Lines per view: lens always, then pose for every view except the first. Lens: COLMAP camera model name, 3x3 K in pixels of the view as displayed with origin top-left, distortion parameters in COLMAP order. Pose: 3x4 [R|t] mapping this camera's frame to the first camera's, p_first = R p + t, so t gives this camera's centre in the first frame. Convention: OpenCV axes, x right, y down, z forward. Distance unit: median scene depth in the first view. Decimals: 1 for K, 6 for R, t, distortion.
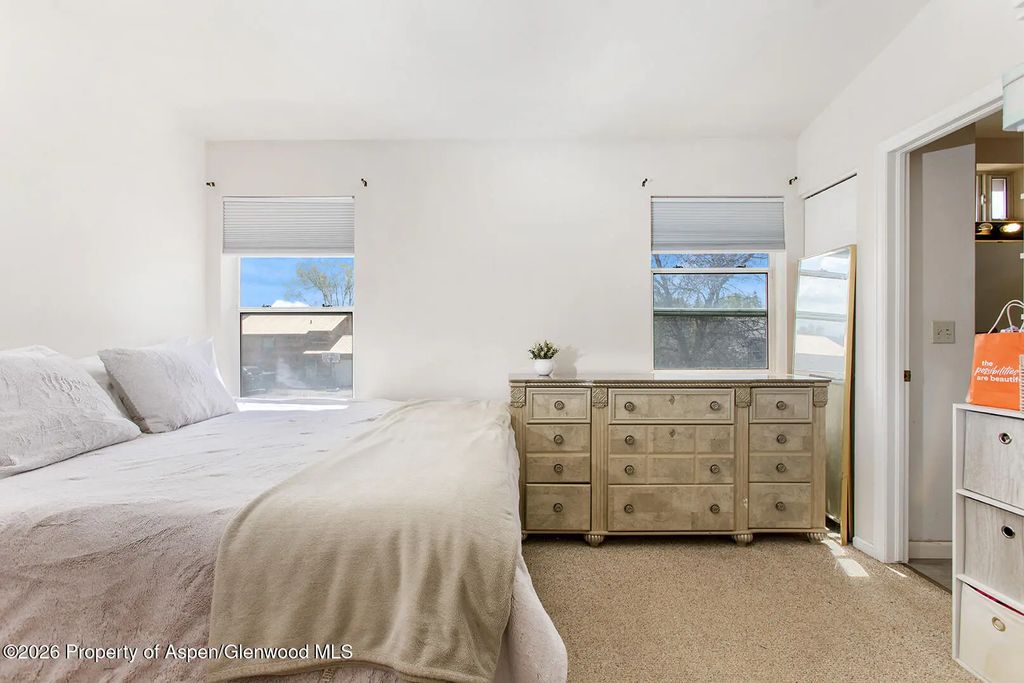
lens RADIAL K [[449.0, 0, 502.9], [0, 449.0, 339.1], [0, 0, 1]] dist [-0.012338, 0.008243]
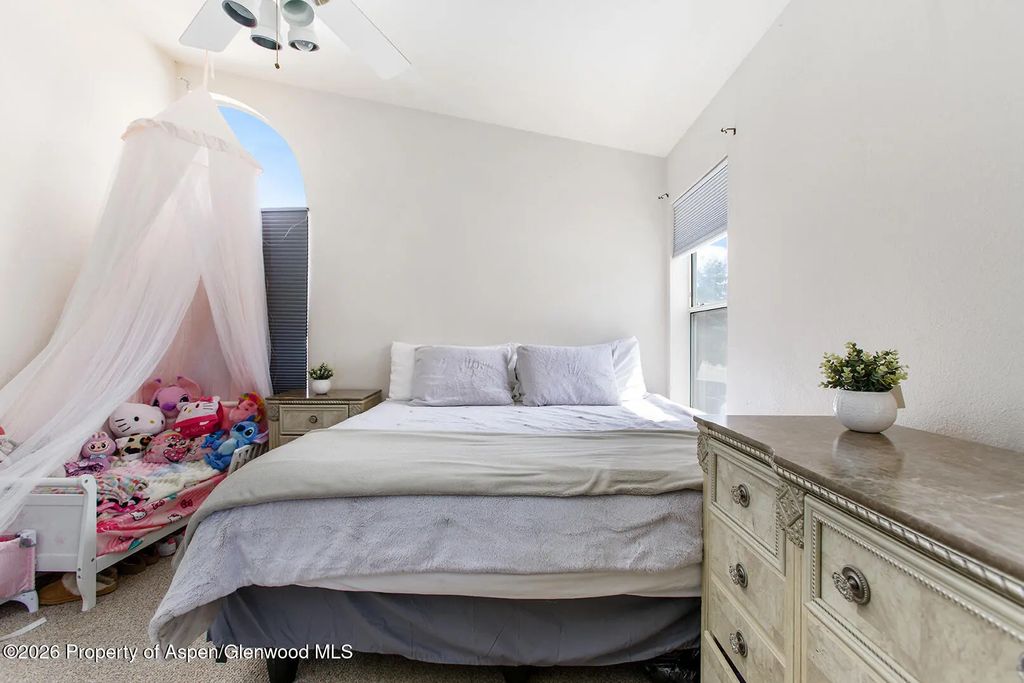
lens RADIAL K [[449.0, 0, 510.7], [0, 449.0, 344.3], [0, 0, 1]] dist [-0.012338, 0.008243]
pose [[0.014934, 0.009676, -0.999842, 0.547688], [-0.000961, 0.999953, 0.009662, 0.001373], [0.999888, 0.000816, 0.014943, 0.788468]]
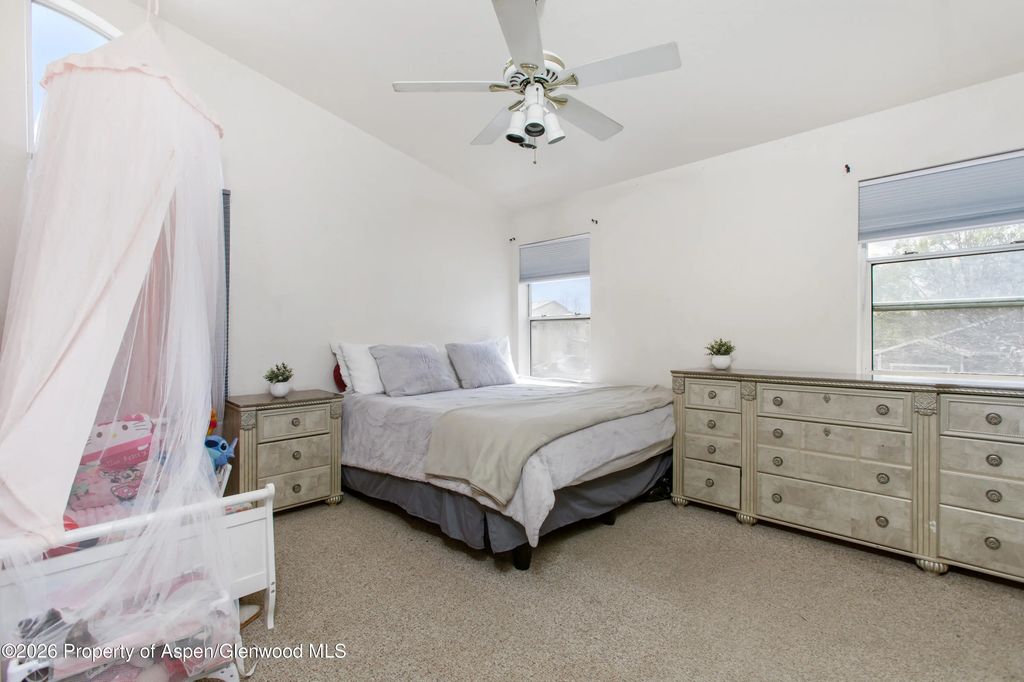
lens RADIAL K [[449.0, 0, 510.7], [0, 449.0, 338.1], [0, 0, 1]] dist [-0.012338, 0.008243]
pose [[0.723530, -0.001135, -0.690292, 0.552614], [0.005488, 0.999977, 0.004108, -0.005716], [0.690271, -0.006761, 0.723520, -0.191890]]
